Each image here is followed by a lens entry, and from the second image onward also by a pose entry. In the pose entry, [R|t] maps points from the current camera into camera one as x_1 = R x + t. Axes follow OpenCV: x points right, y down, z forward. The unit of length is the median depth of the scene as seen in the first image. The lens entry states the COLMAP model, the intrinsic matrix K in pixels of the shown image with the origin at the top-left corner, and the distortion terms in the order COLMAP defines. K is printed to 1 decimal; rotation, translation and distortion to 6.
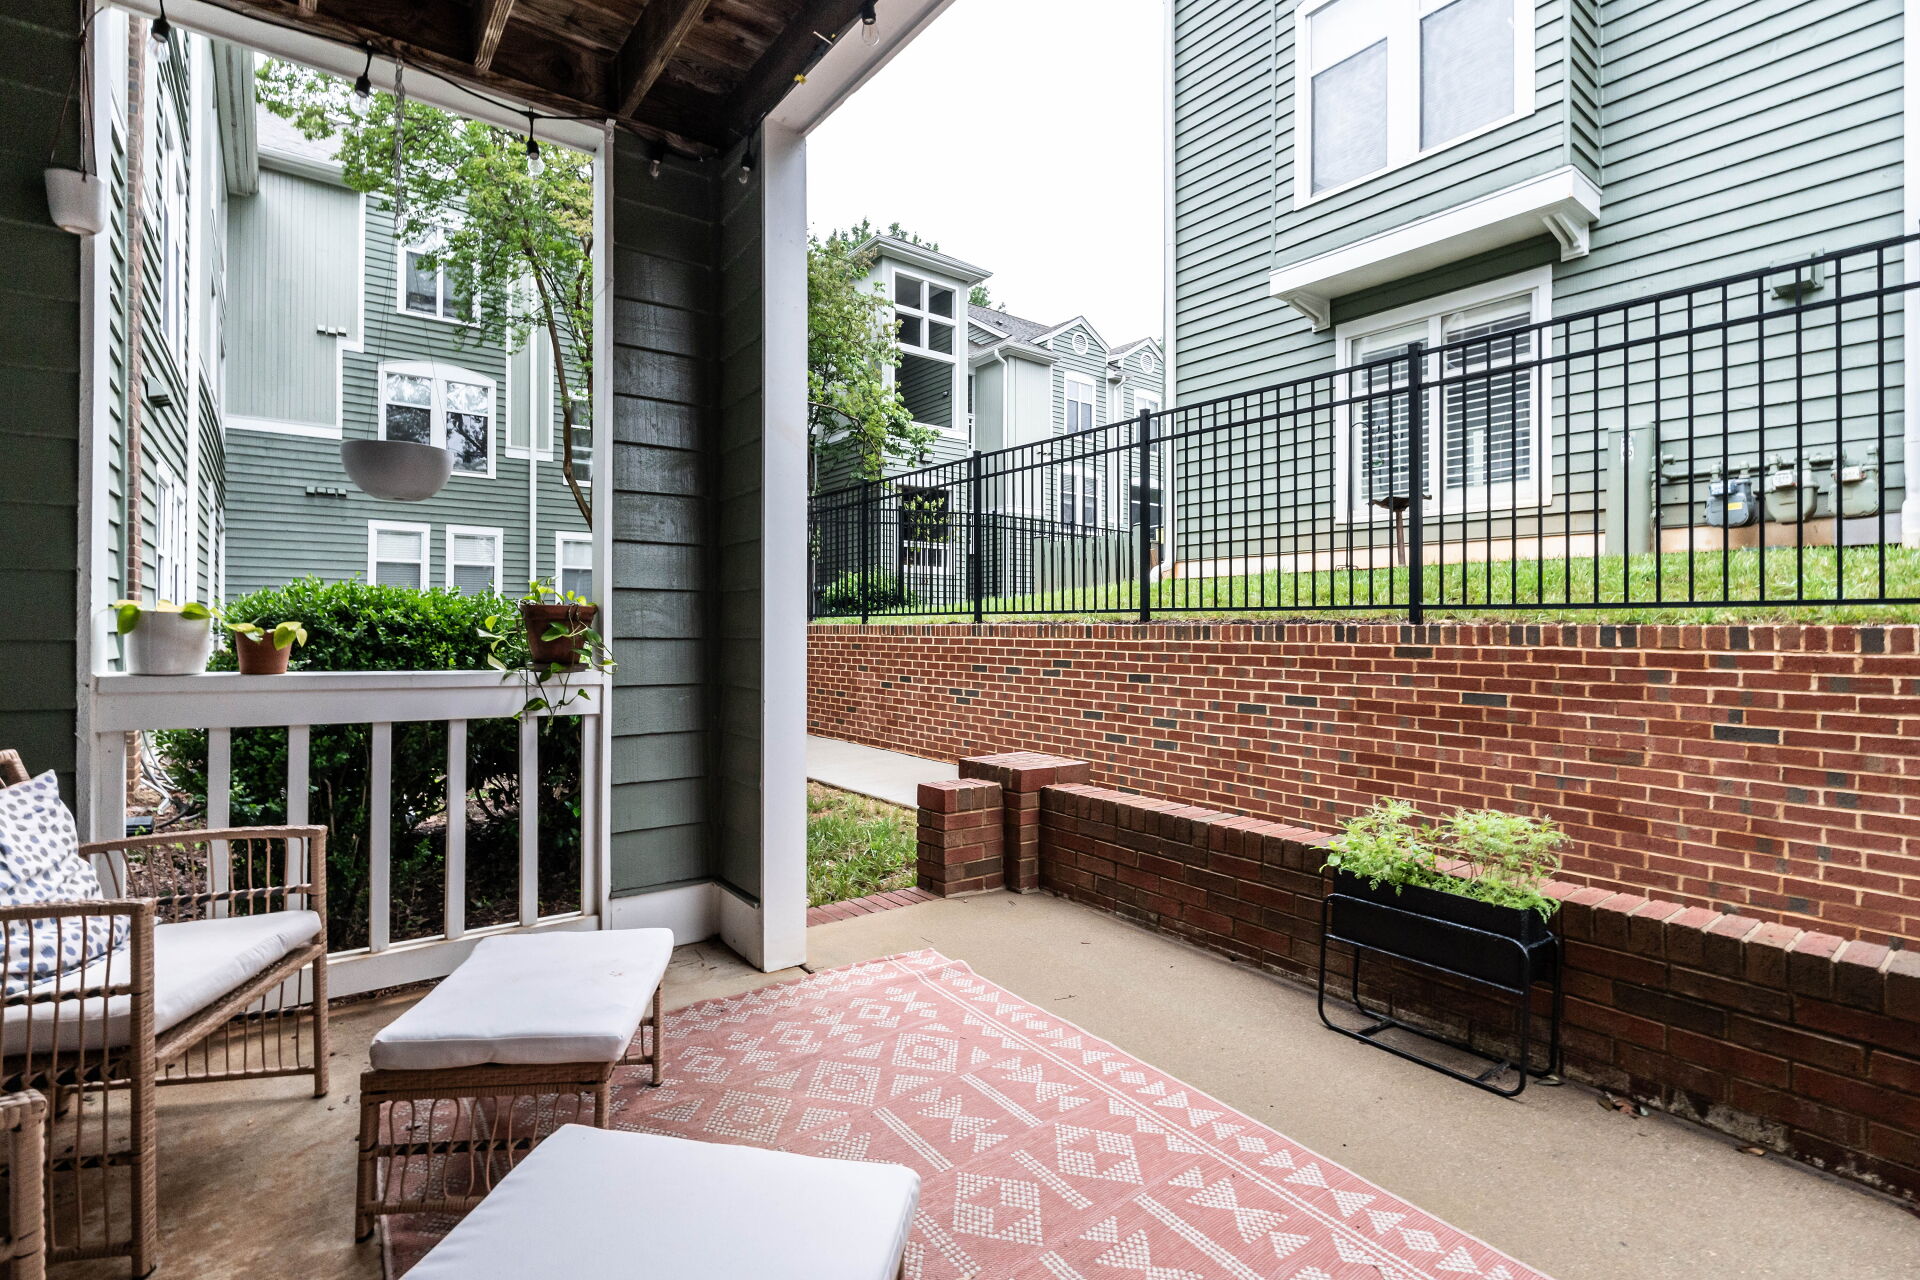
lens RADIAL K [[866.0, 0, 952.5], [0, 866.0, 621.8], [0, 0, 1]] dist [-0.003627, 0.000297]
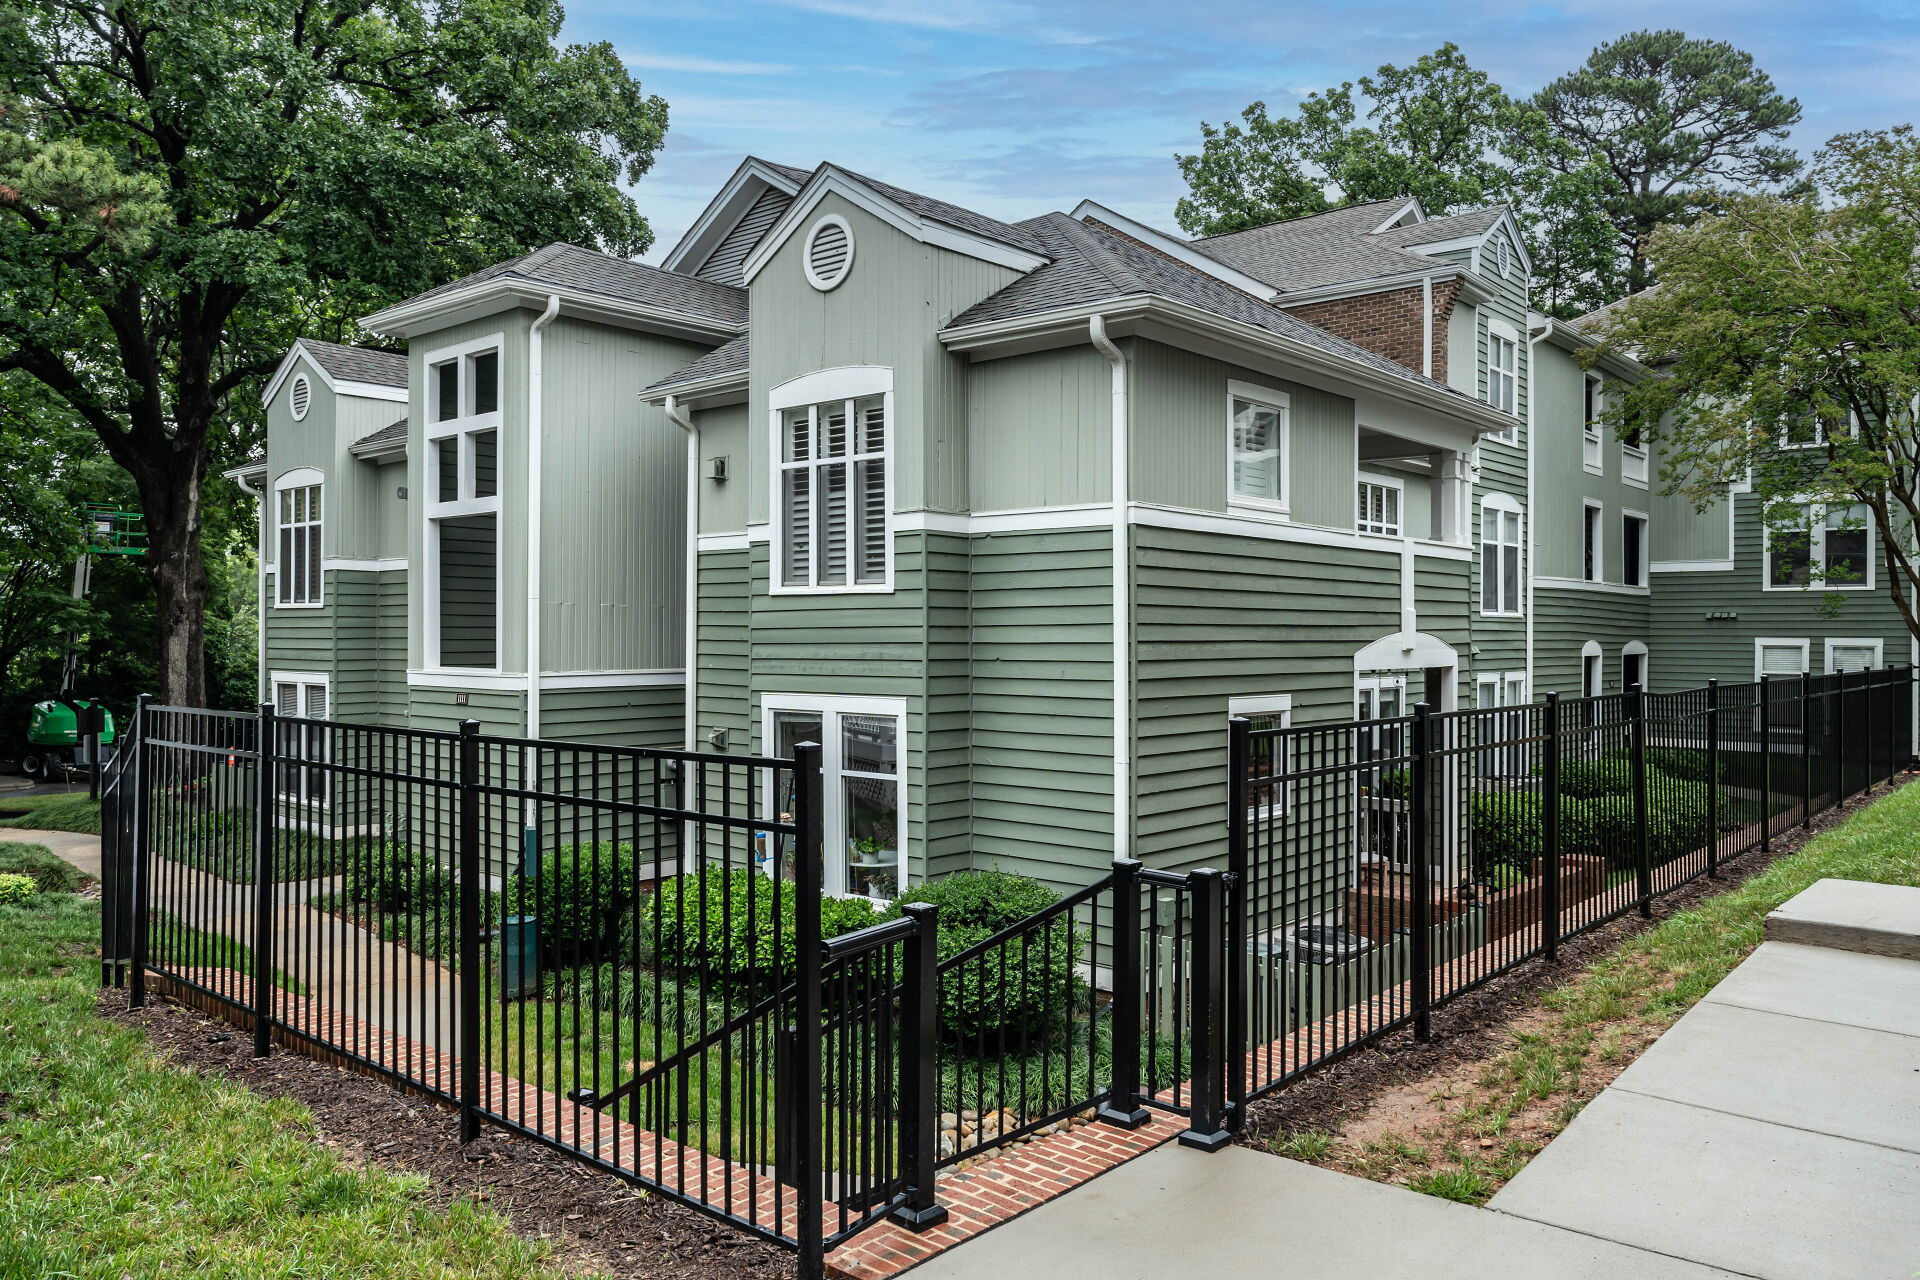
lens RADIAL K [[1387.8, 0, 962.4], [0, 1387.8, 637.9], [0, 0, 1]] dist [0.007157, -0.000141]
pose [[0.188422, -0.001835, -0.982087, 1.112912], [0.003537, 0.999993, -0.001190, -0.142751], [0.982082, -0.003249, 0.188427, -0.447152]]
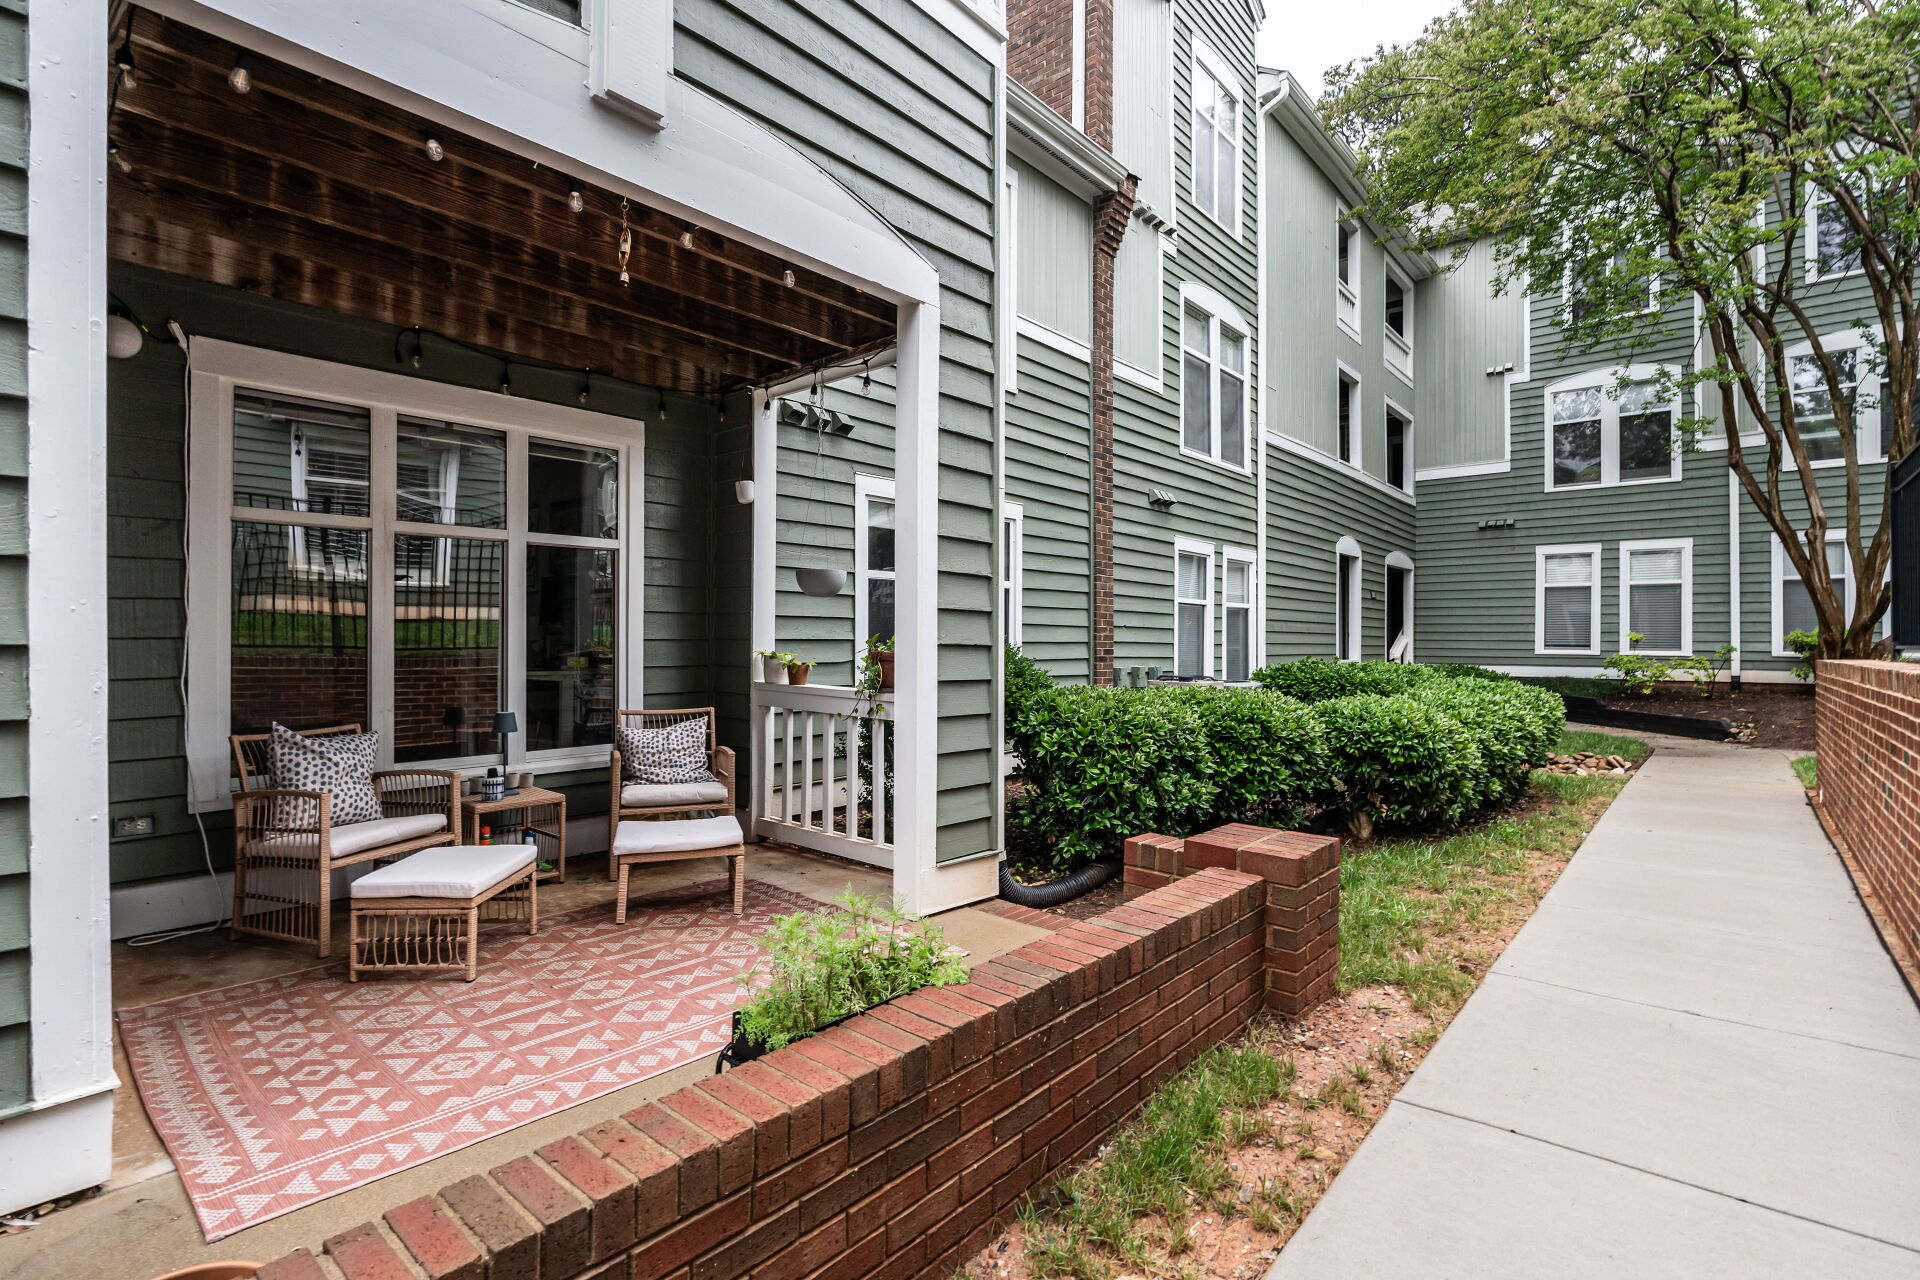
lens RADIAL K [[914.6, 0, 964.7], [0, 914.6, 629.8], [0, 0, 1]] dist [-0.002429, 0.001505]
pose [[0.198900, -0.015567, -0.979896, 0.268460], [0.001111, 0.999877, -0.015658, -0.006951], [0.980019, 0.002026, 0.198893, 0.173195]]
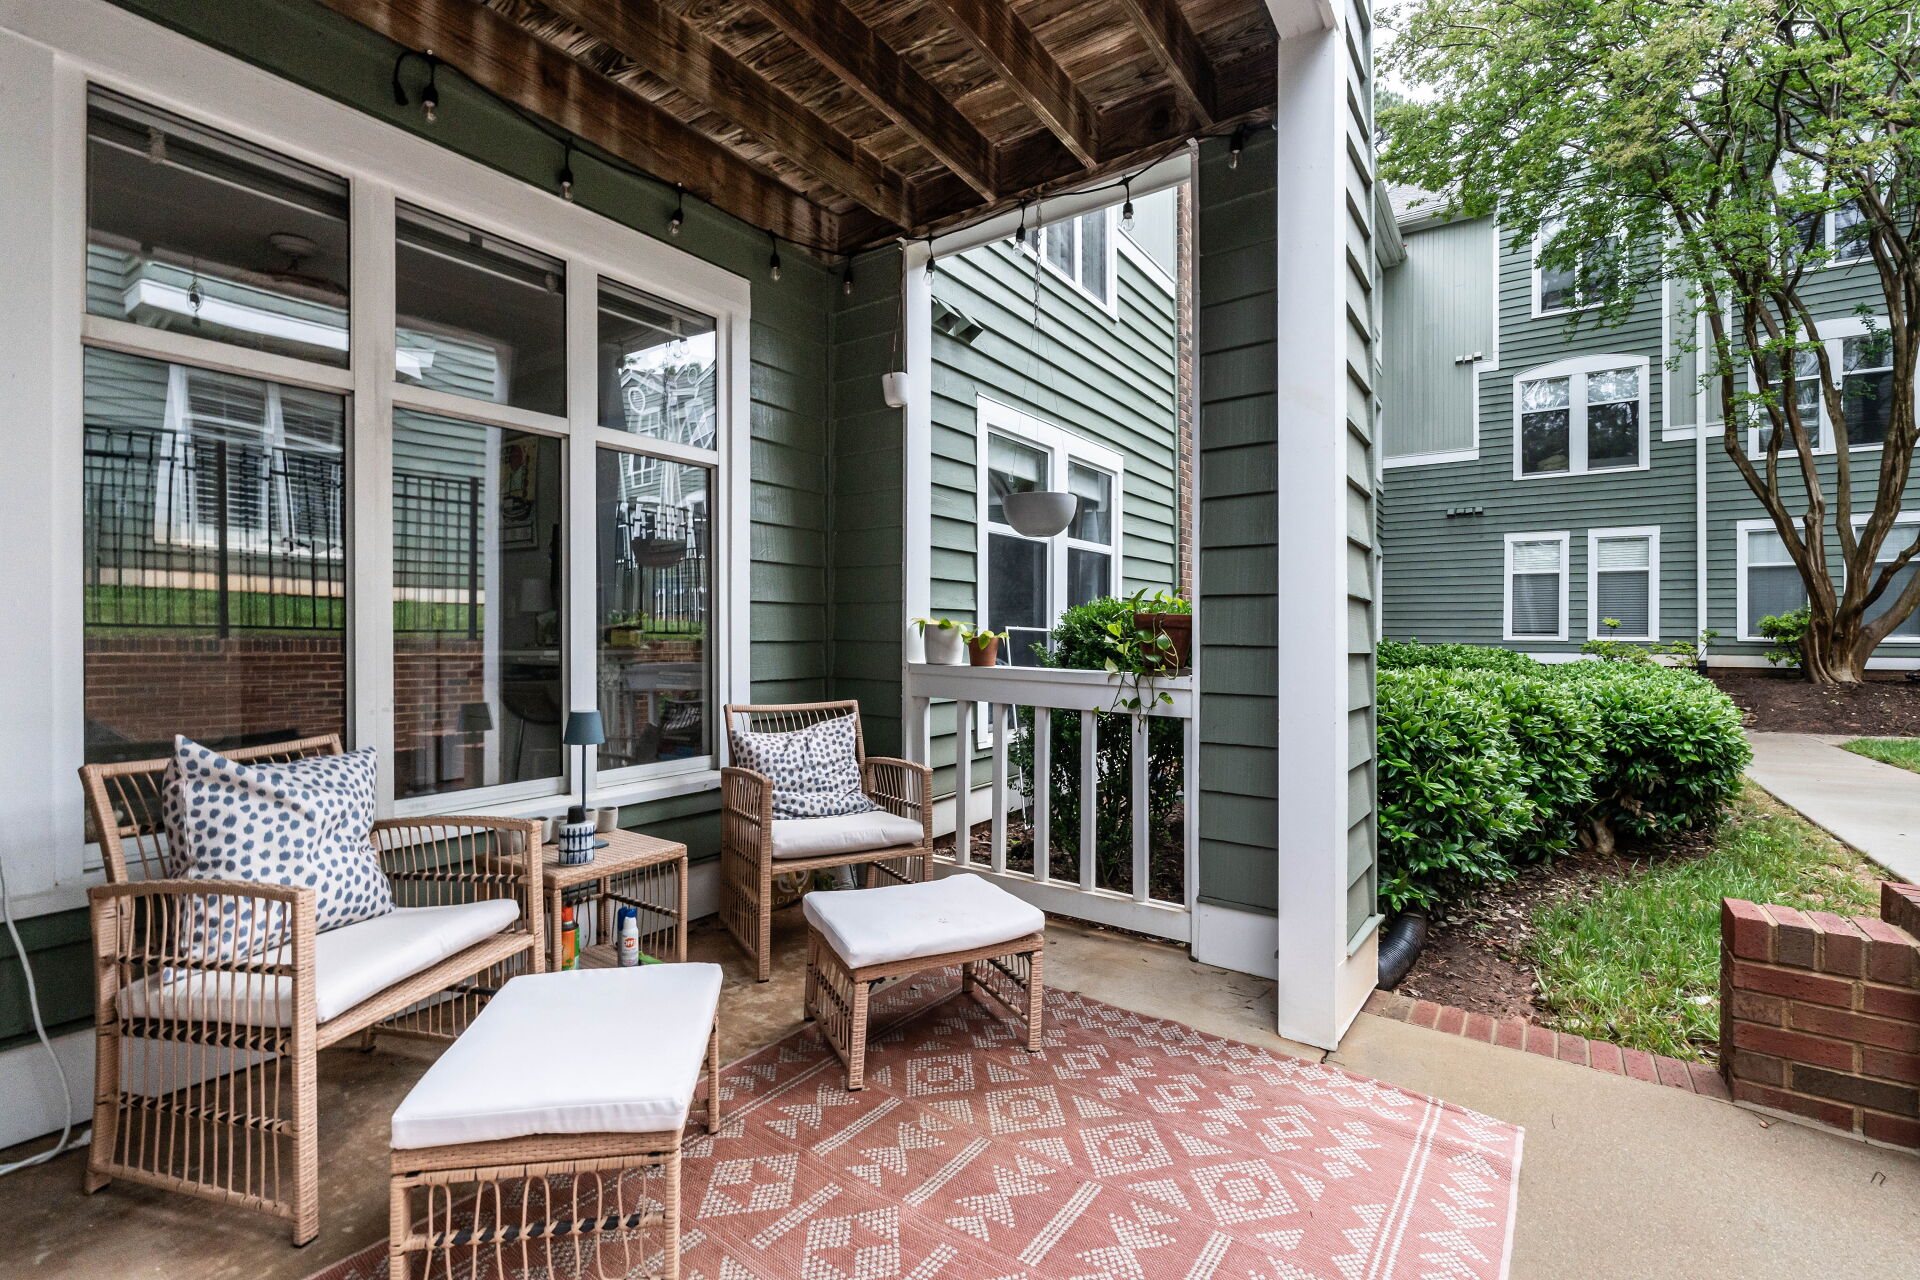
lens RADIAL K [[866.0, 0, 948.2], [0, 866.0, 631.5], [0, 0, 1]] dist [-0.003627, 0.000297]
pose [[0.302561, -0.005663, -0.953113, 0.107038], [0.000593, 0.999983, -0.005753, 0.001868], [0.953130, 0.001175, 0.302559, 0.090638]]
